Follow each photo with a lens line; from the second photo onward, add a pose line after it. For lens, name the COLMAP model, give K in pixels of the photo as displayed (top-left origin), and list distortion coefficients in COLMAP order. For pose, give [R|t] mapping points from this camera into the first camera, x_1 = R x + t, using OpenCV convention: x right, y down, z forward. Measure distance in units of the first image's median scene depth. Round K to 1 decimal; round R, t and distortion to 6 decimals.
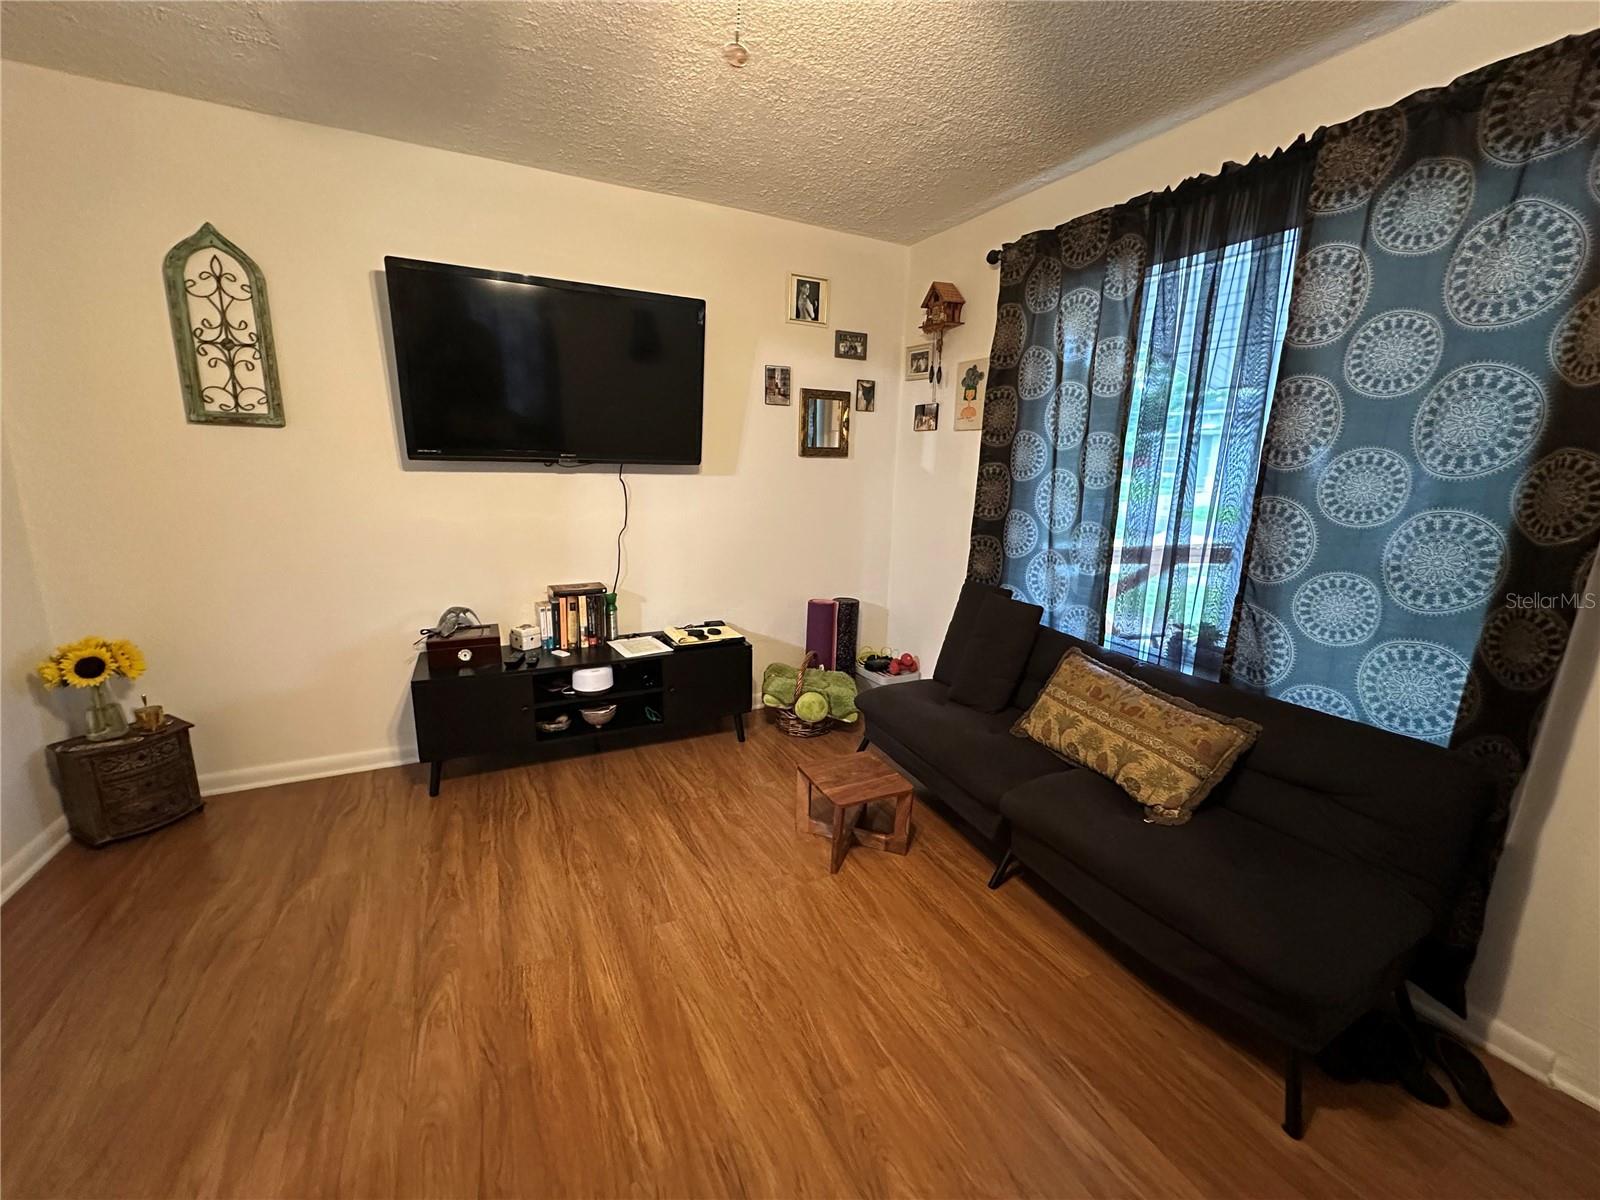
lens RADIAL K [[639.9, 0, 800.0], [0, 639.9, 600.0], [0, 0, 1]] dist [-0.001356, -0.000165]
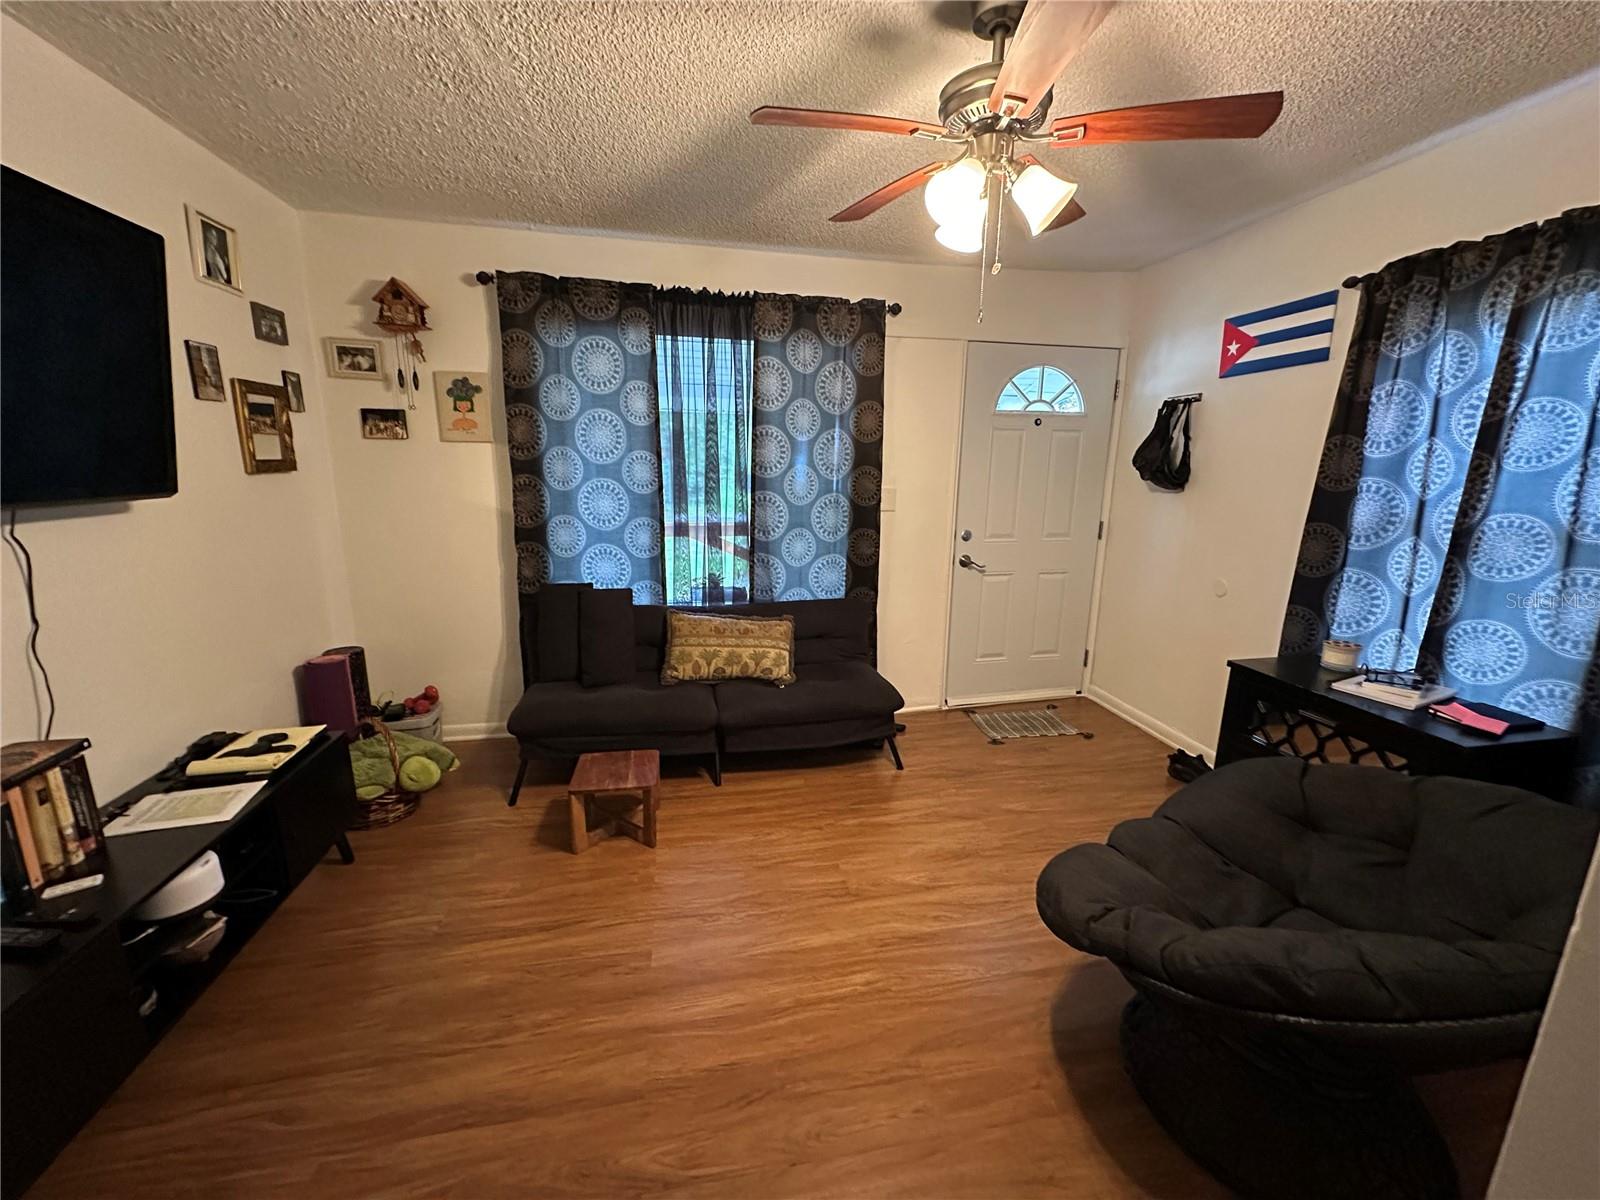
lens RADIAL K [[639.9, 0, 800.0], [0, 639.9, 600.0], [0, 0, 1]] dist [-0.001356, -0.000165]
pose [[0.263606, -0.227236, 0.937484, -0.679096], [0.200903, 0.963479, 0.177047, -0.115587], [-0.943478, 0.141673, 0.299631, 0.285621]]
